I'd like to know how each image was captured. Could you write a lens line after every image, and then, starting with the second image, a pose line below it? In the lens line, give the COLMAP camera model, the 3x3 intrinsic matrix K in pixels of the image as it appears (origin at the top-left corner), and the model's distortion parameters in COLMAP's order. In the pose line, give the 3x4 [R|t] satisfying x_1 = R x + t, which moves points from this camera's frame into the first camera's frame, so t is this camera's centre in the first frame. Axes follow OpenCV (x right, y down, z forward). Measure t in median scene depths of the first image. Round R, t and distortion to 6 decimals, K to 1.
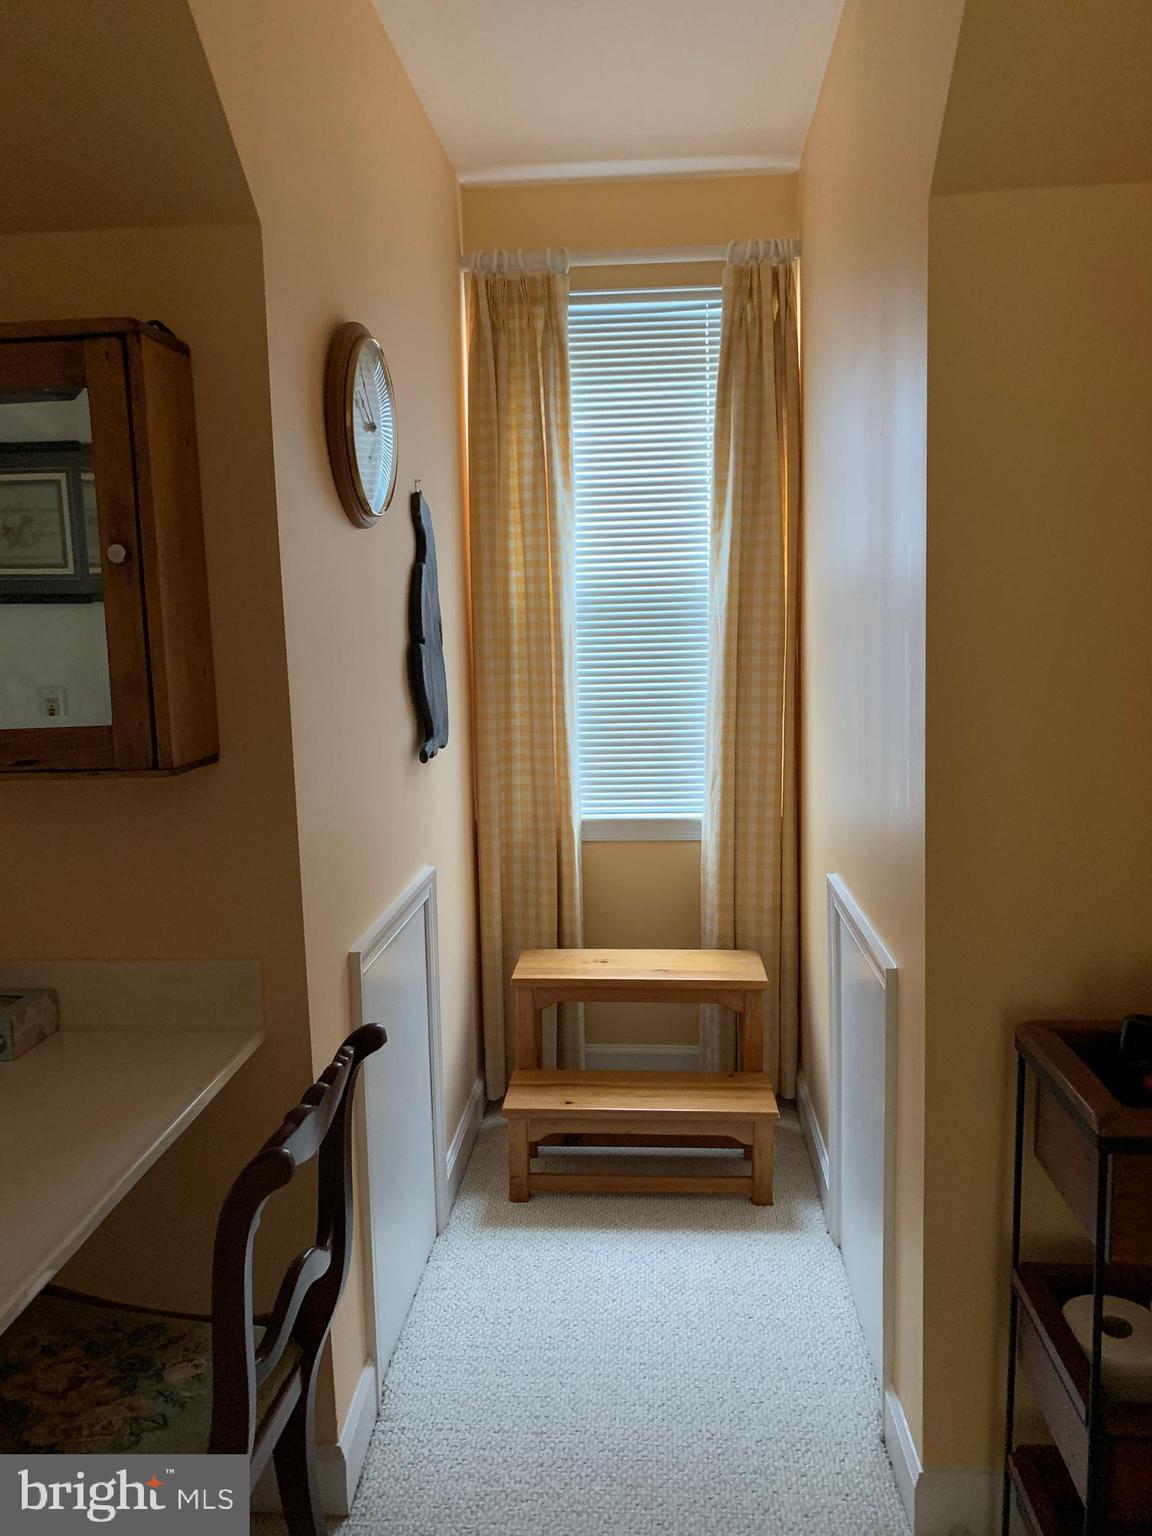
lens RADIAL K [[1171.4, 0, 577.2], [0, 1171.4, 752.7], [0, 0, 1]] dist [0.024636, -0.033000]
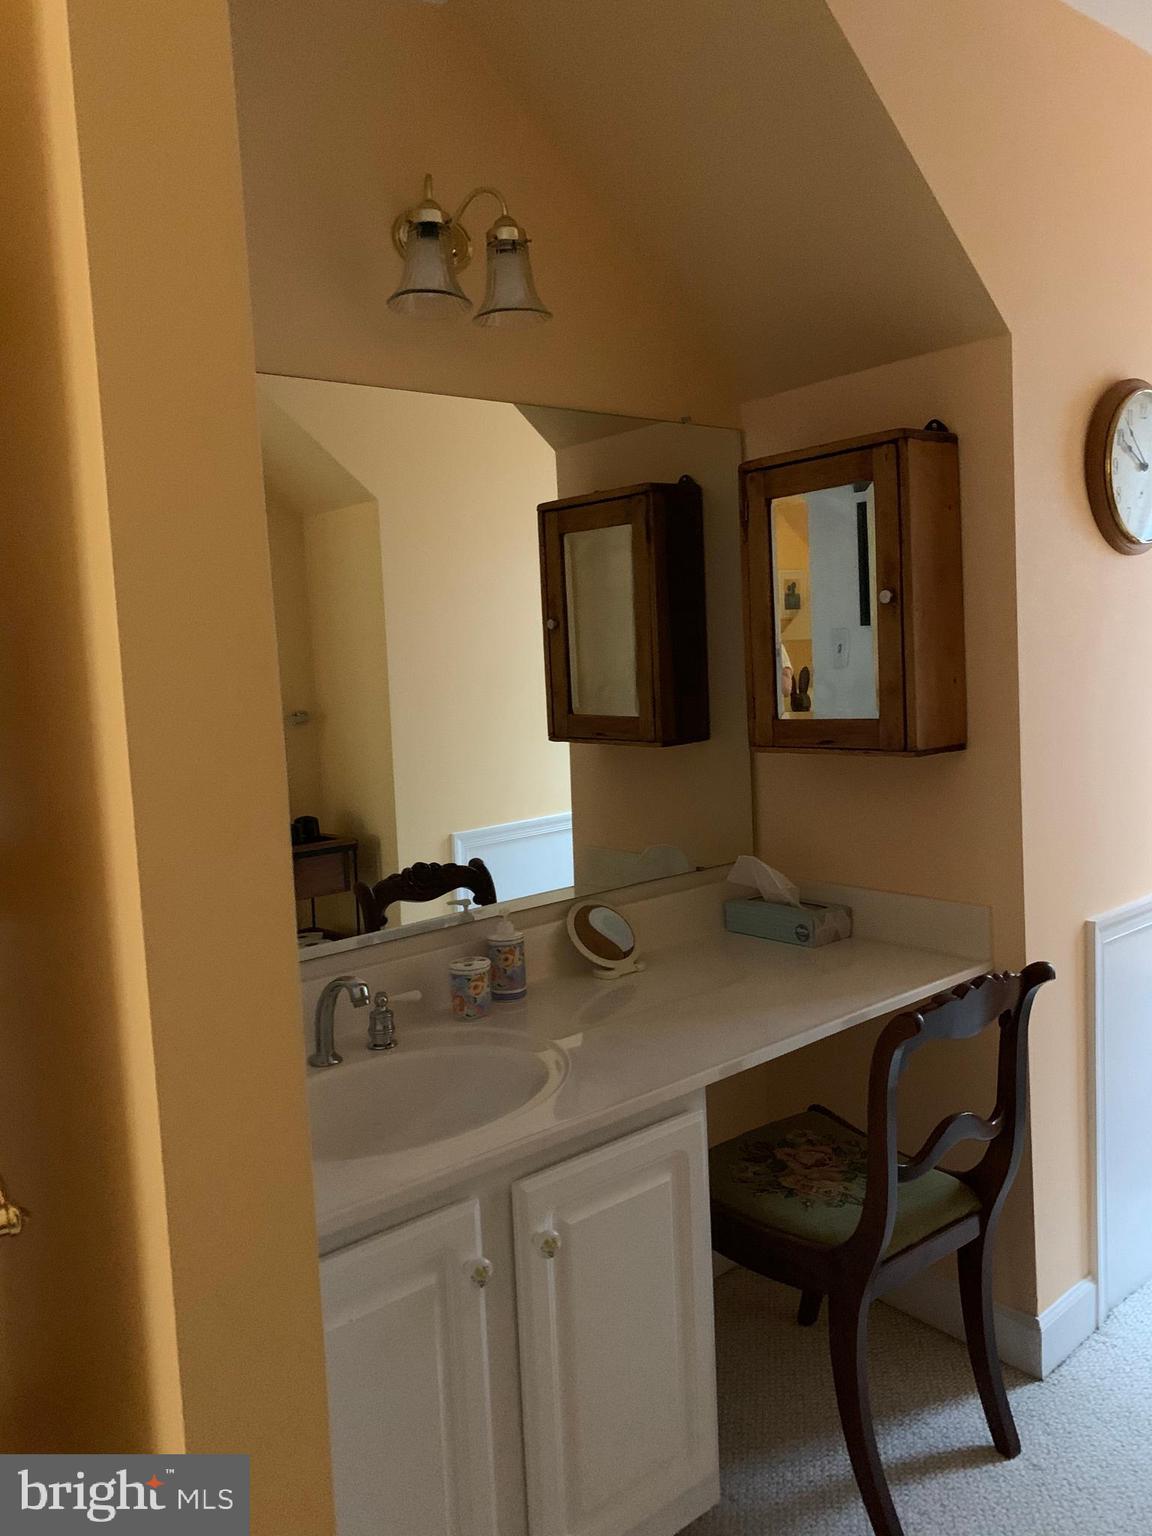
lens RADIAL K [[1183.9, 0, 588.7], [0, 1183.9, 758.4], [0, 0, 1]] dist [0.037661, -0.063127]
pose [[0.701541, 0.055092, -0.710496, 0.370382], [-0.054997, 0.998219, 0.023099, 0.010880], [0.710504, 0.022871, 0.703322, -0.241959]]
